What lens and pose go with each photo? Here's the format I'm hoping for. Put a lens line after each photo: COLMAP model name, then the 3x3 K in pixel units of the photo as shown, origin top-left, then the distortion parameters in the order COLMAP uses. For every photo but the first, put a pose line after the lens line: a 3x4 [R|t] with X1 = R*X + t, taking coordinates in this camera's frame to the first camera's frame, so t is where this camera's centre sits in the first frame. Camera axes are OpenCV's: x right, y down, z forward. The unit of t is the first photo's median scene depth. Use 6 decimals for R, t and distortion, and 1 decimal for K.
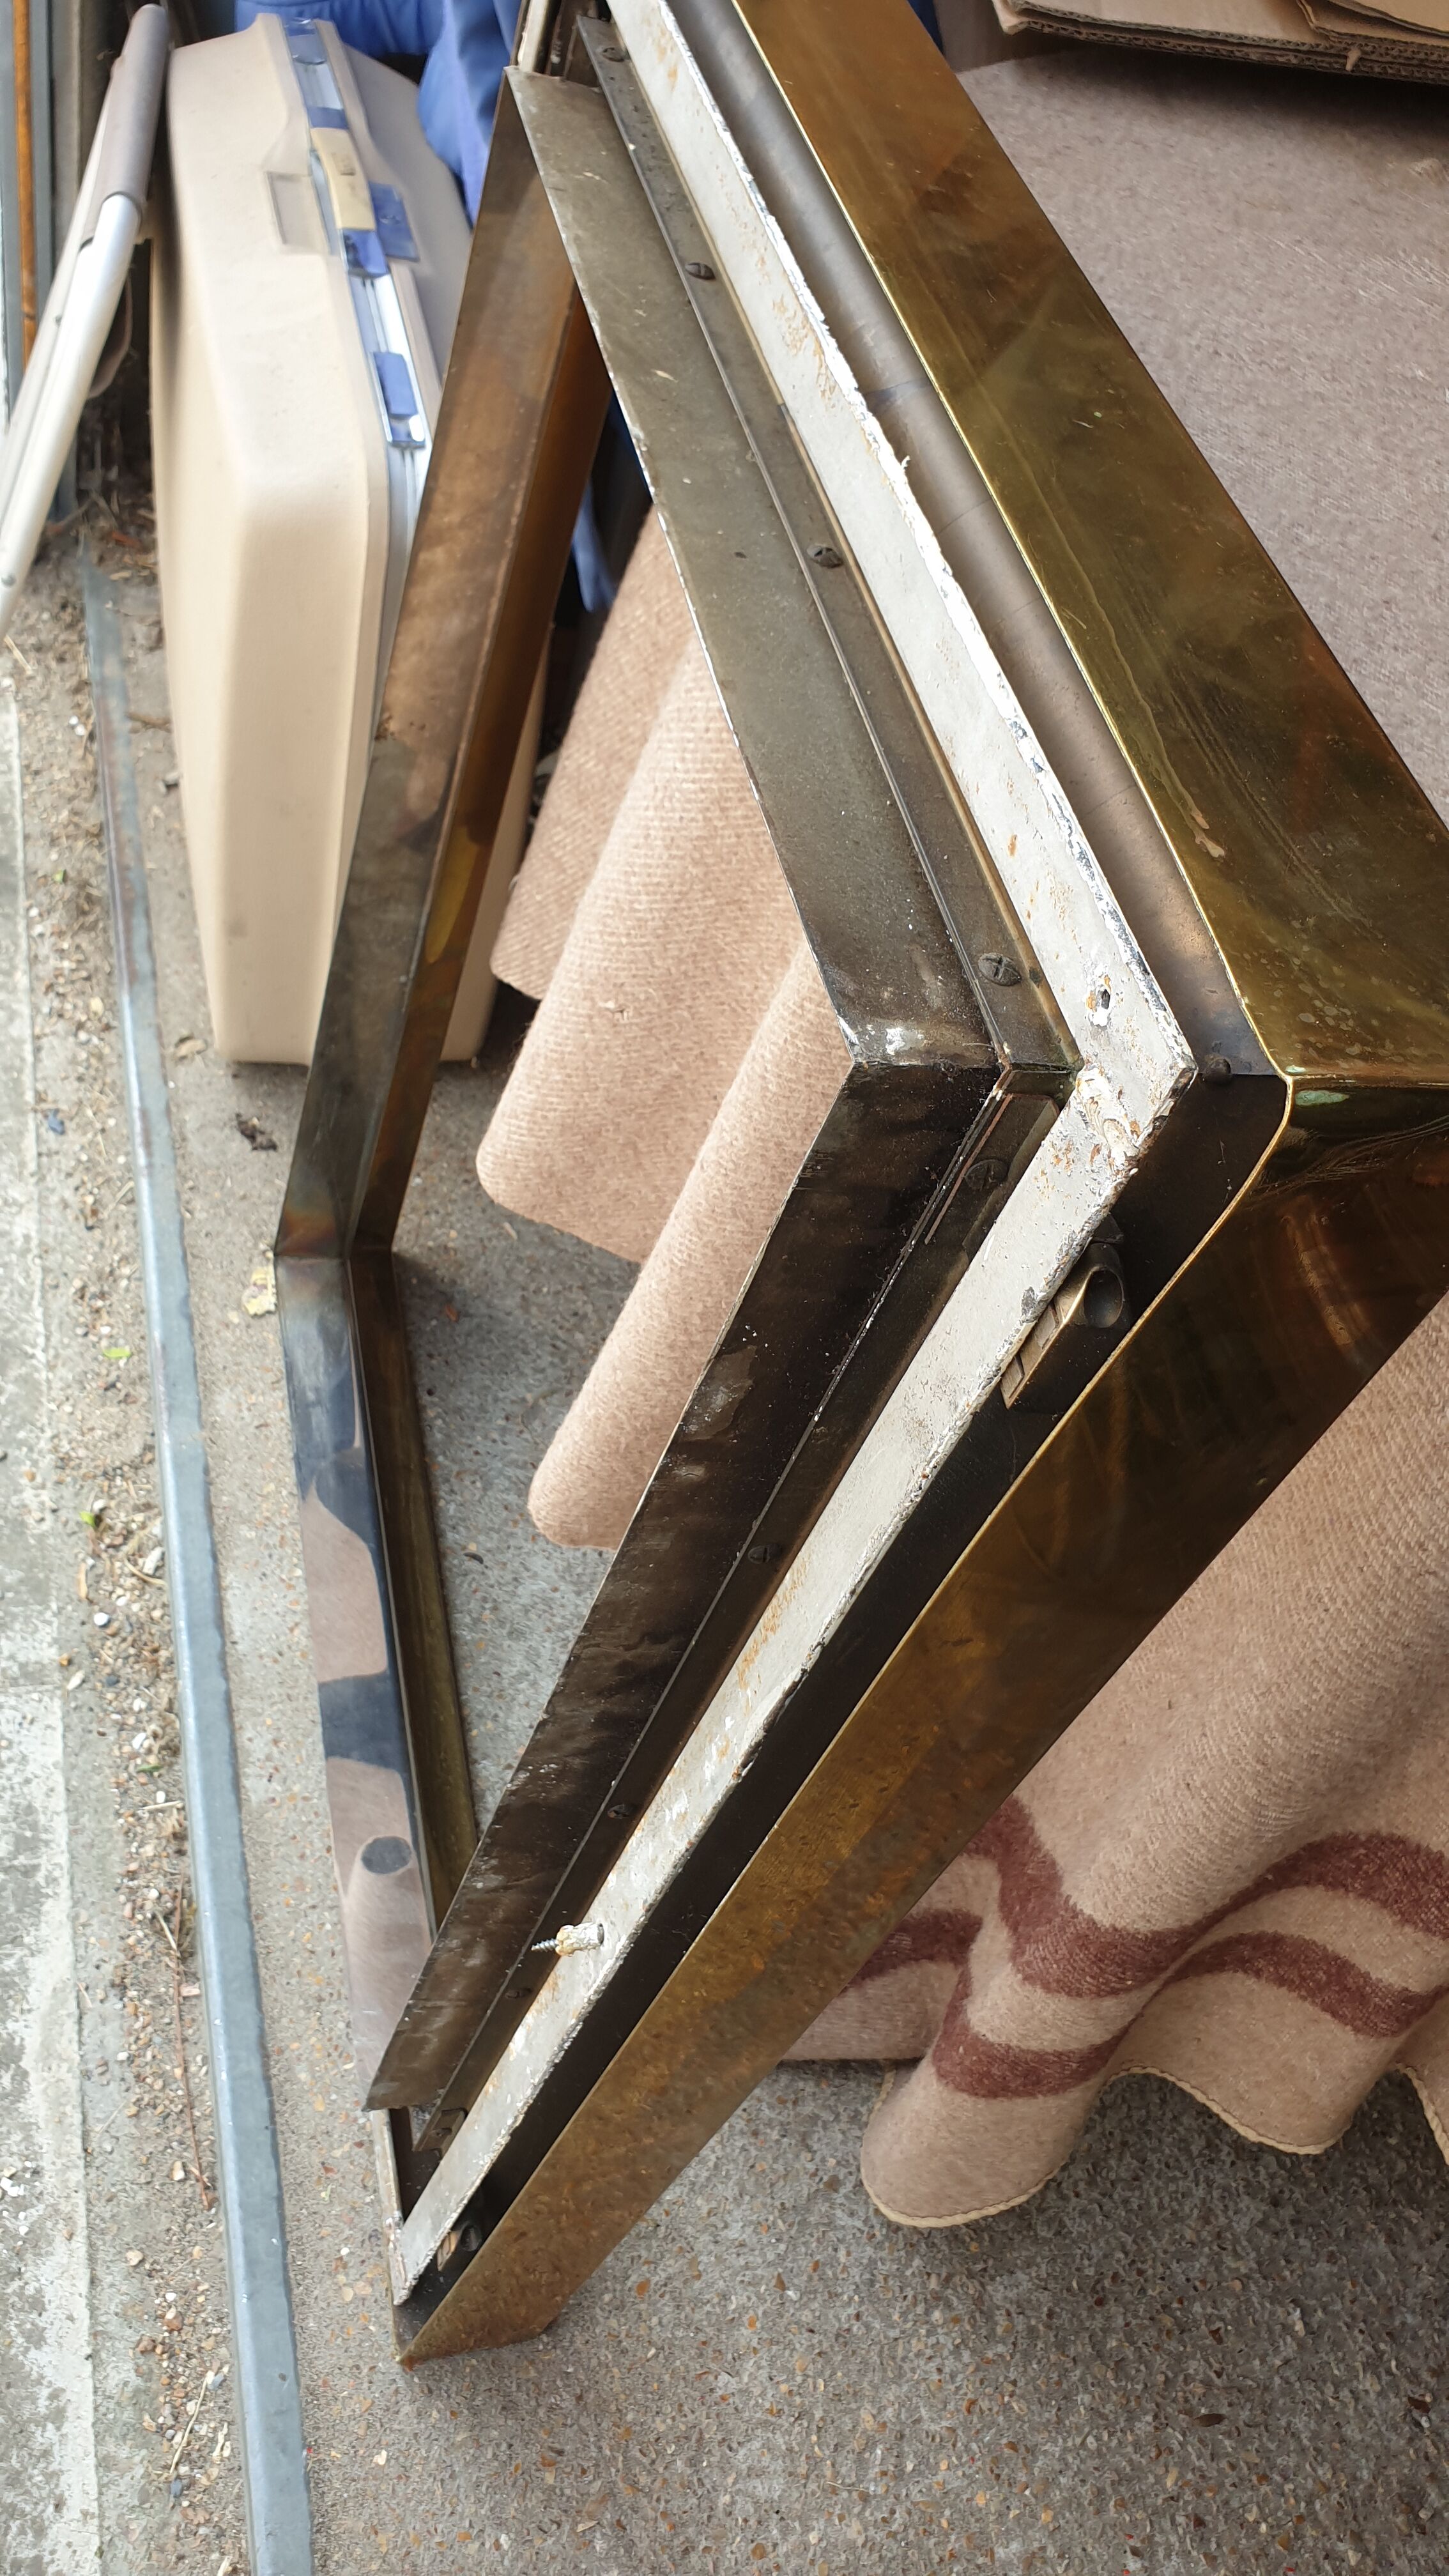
lens RADIAL K [[2025.9, 0, 714.4], [0, 2025.9, 1272.0], [0, 0, 1]] dist [-0.010767, 0.055154]
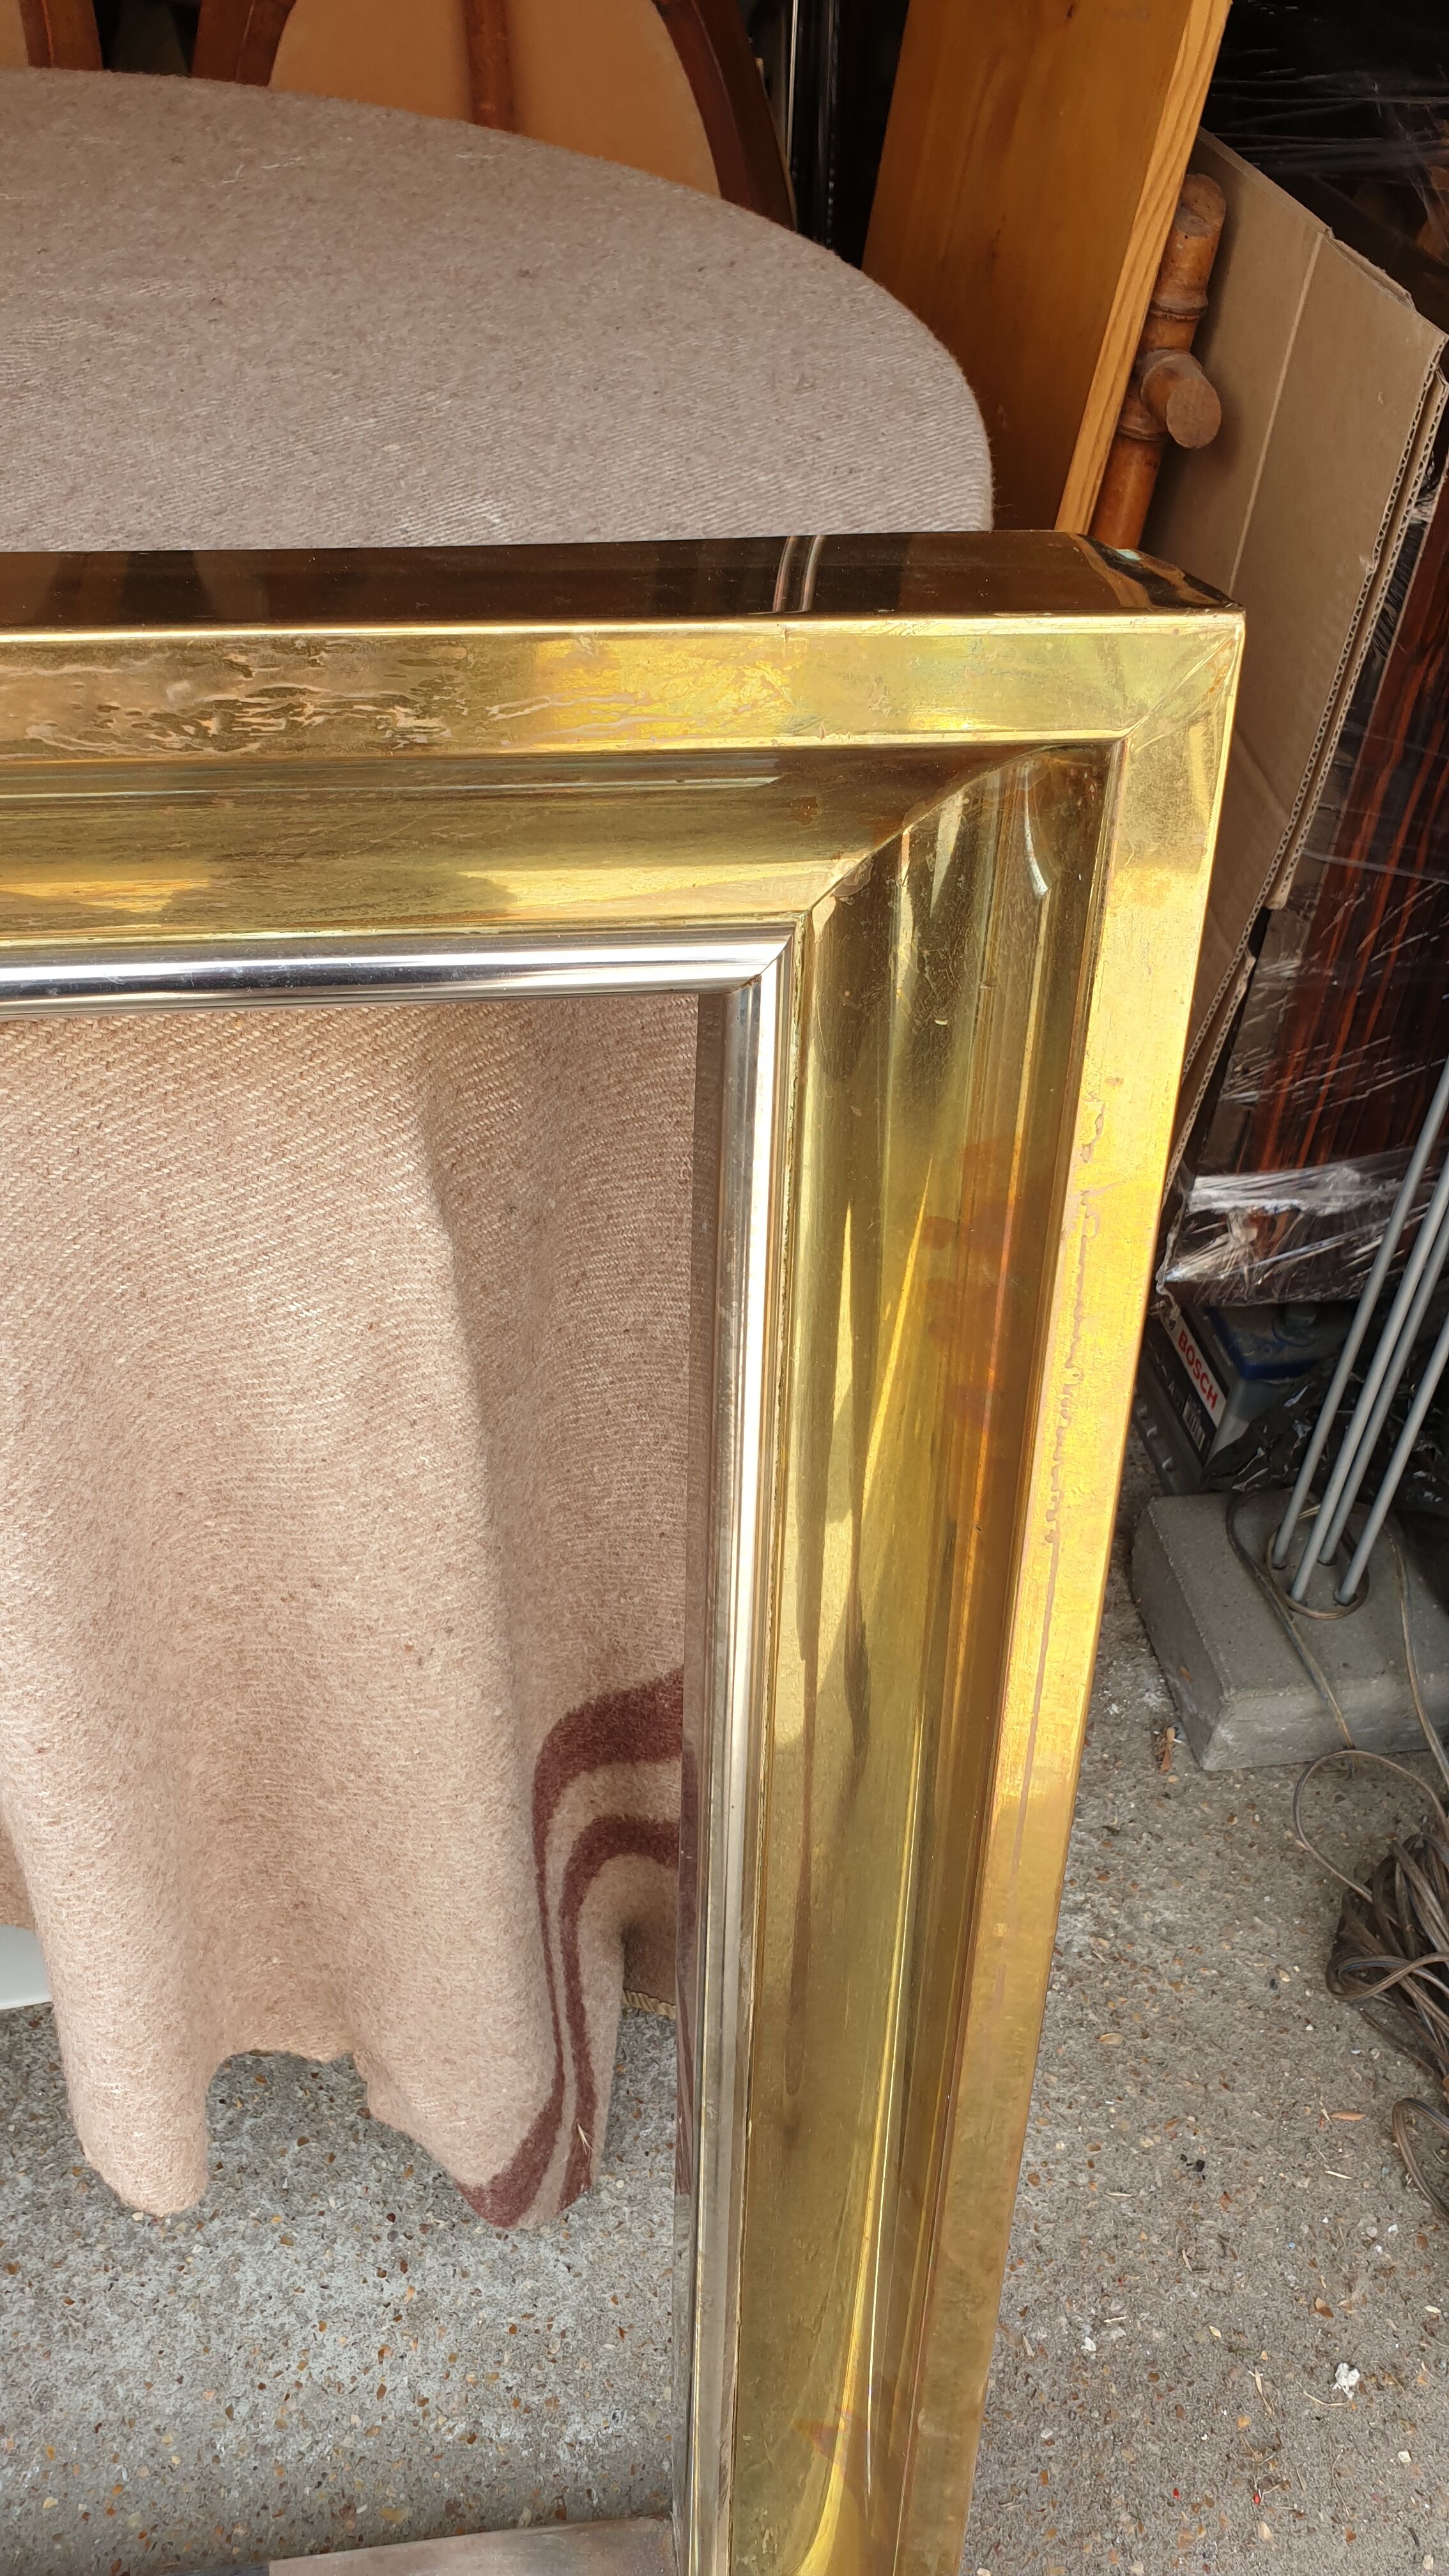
lens RADIAL K [[2025.9, 0, 697.0], [0, 2025.9, 1301.0], [0, 0, 1]] dist [-0.010767, 0.055154]
pose [[0.082935, -0.816895, 0.570793, -0.213578], [0.750214, 0.428196, 0.503812, -0.242297], [-0.655973, 0.386434, 0.648358, 0.211748]]
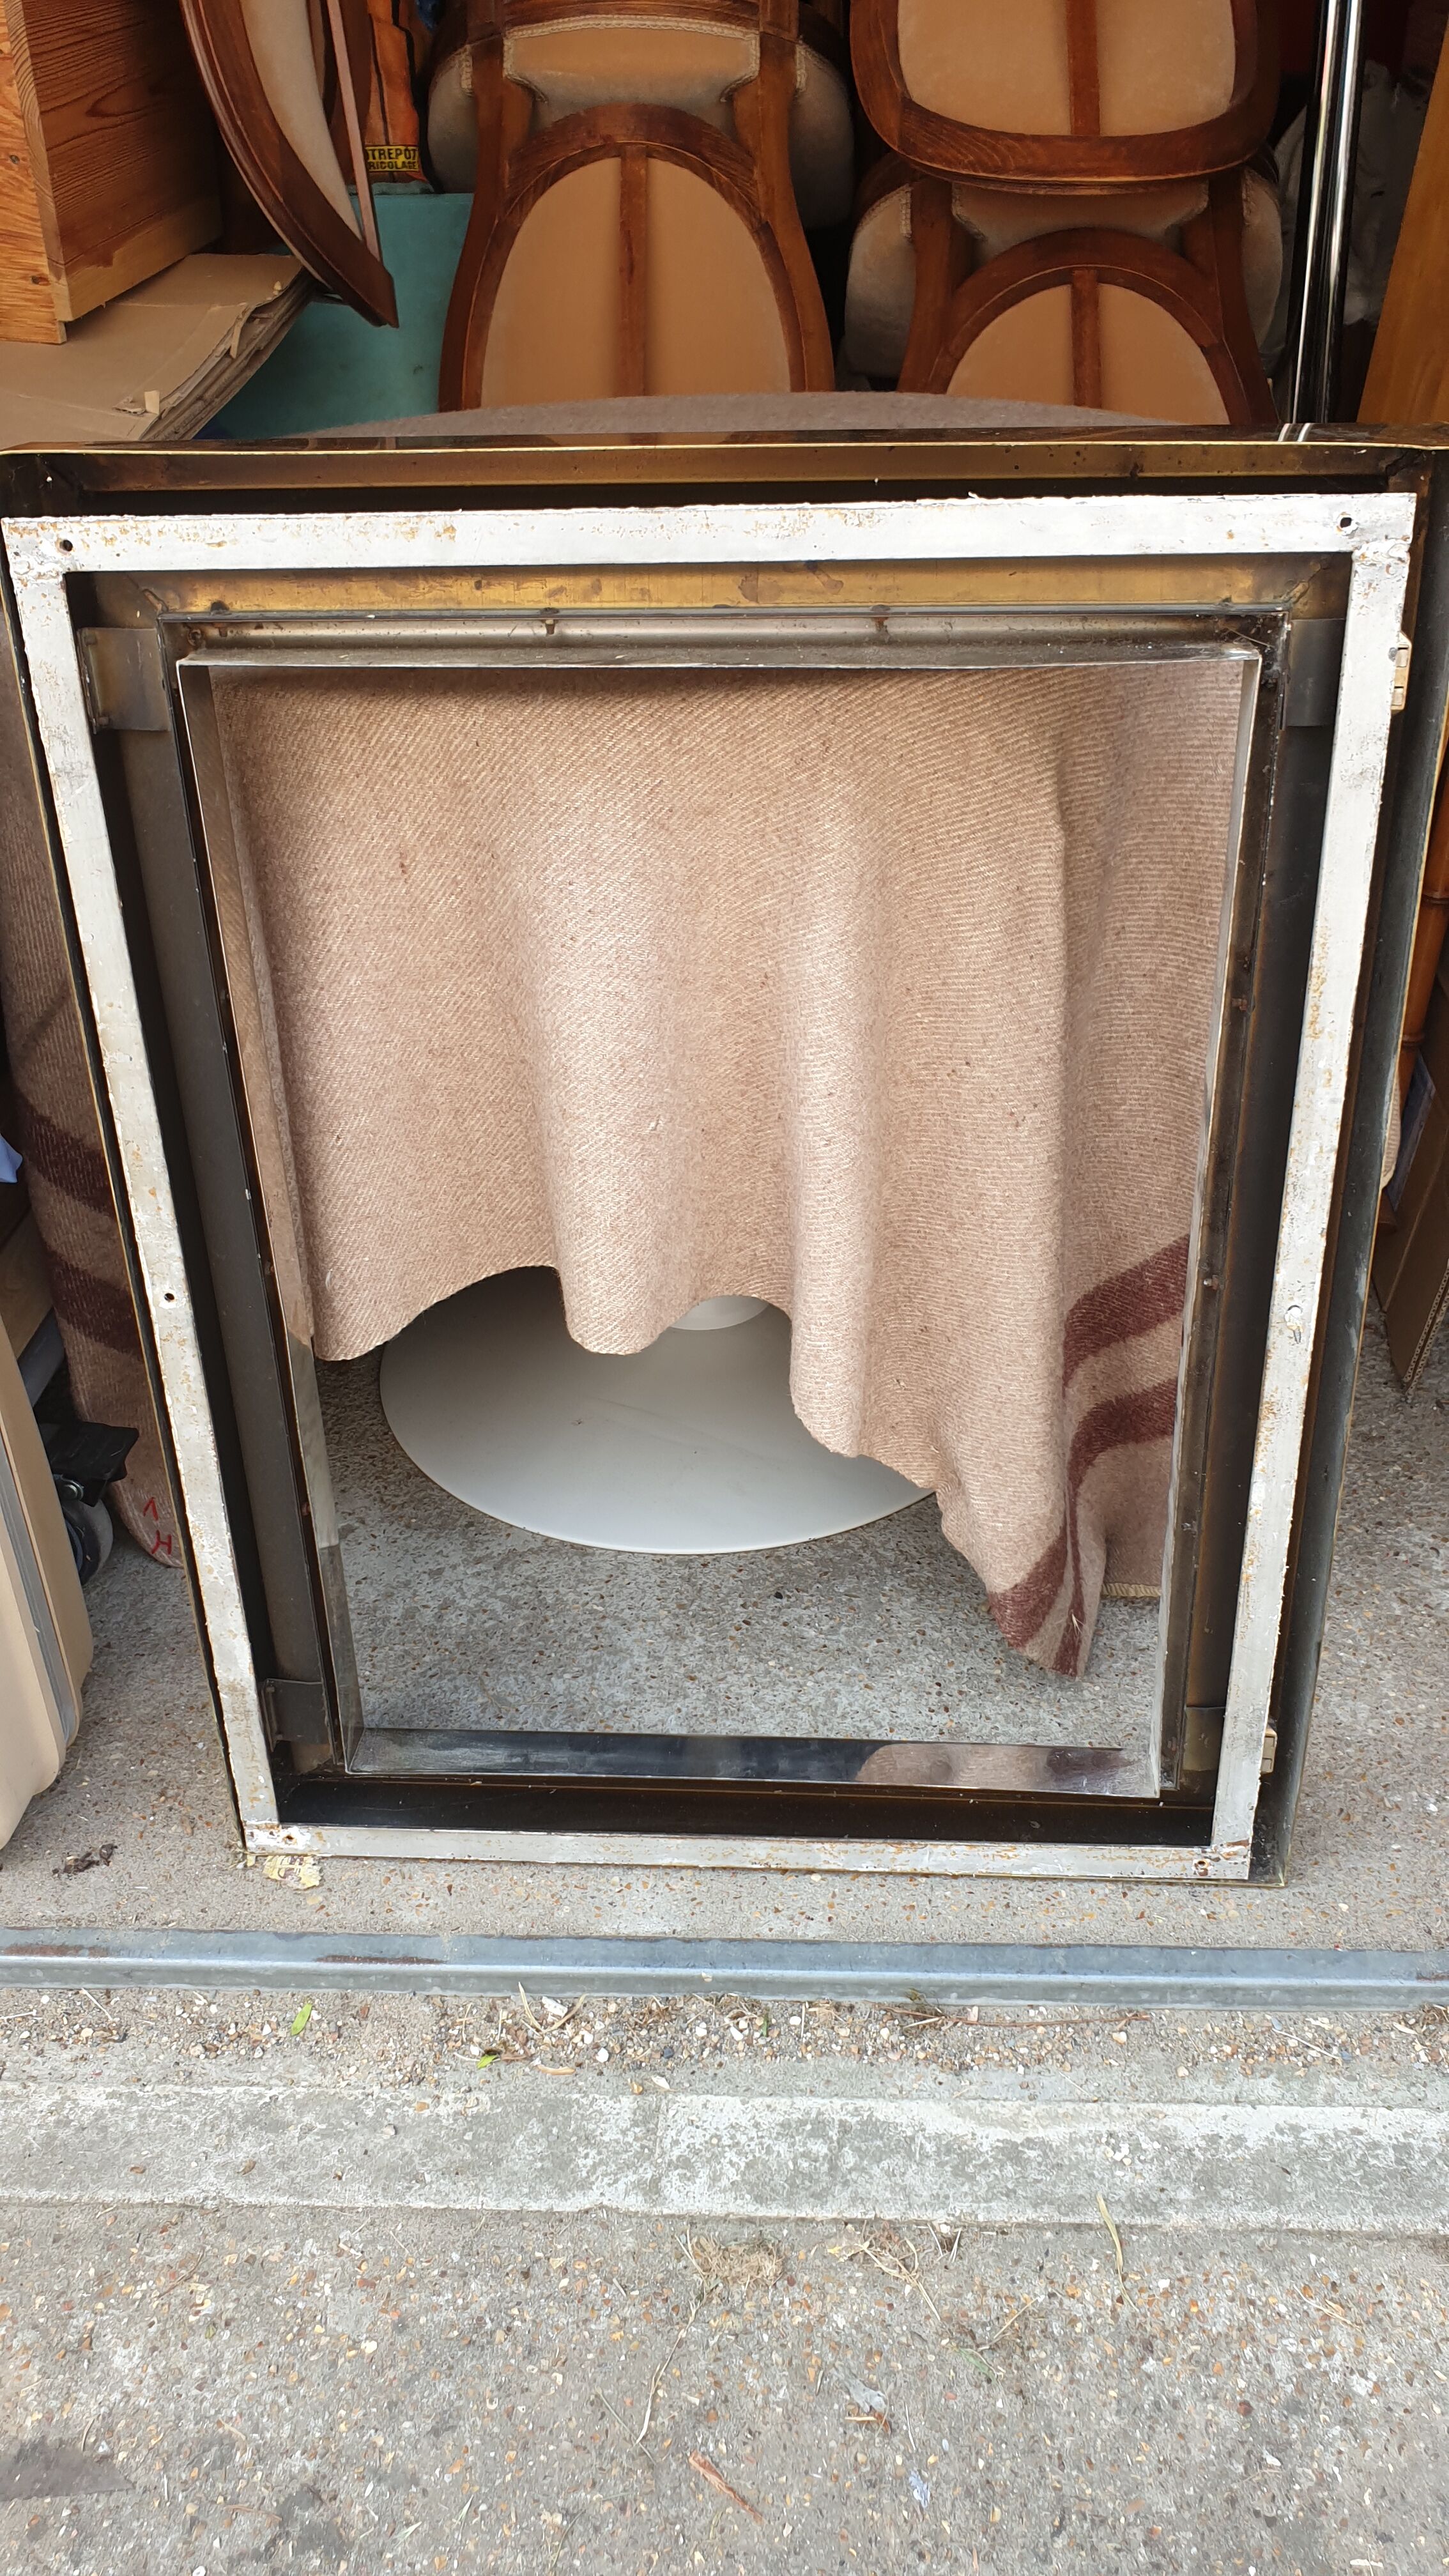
lens RADIAL K [[2025.9, 0, 754.0], [0, 2025.9, 1266.0], [0, 0, 1]] dist [-0.010767, 0.055154]
pose [[0.267828, -0.686420, 0.676088, -0.832706], [0.792968, 0.555618, 0.249979, -0.298119], [-0.547238, 0.469165, 0.693120, 0.051789]]
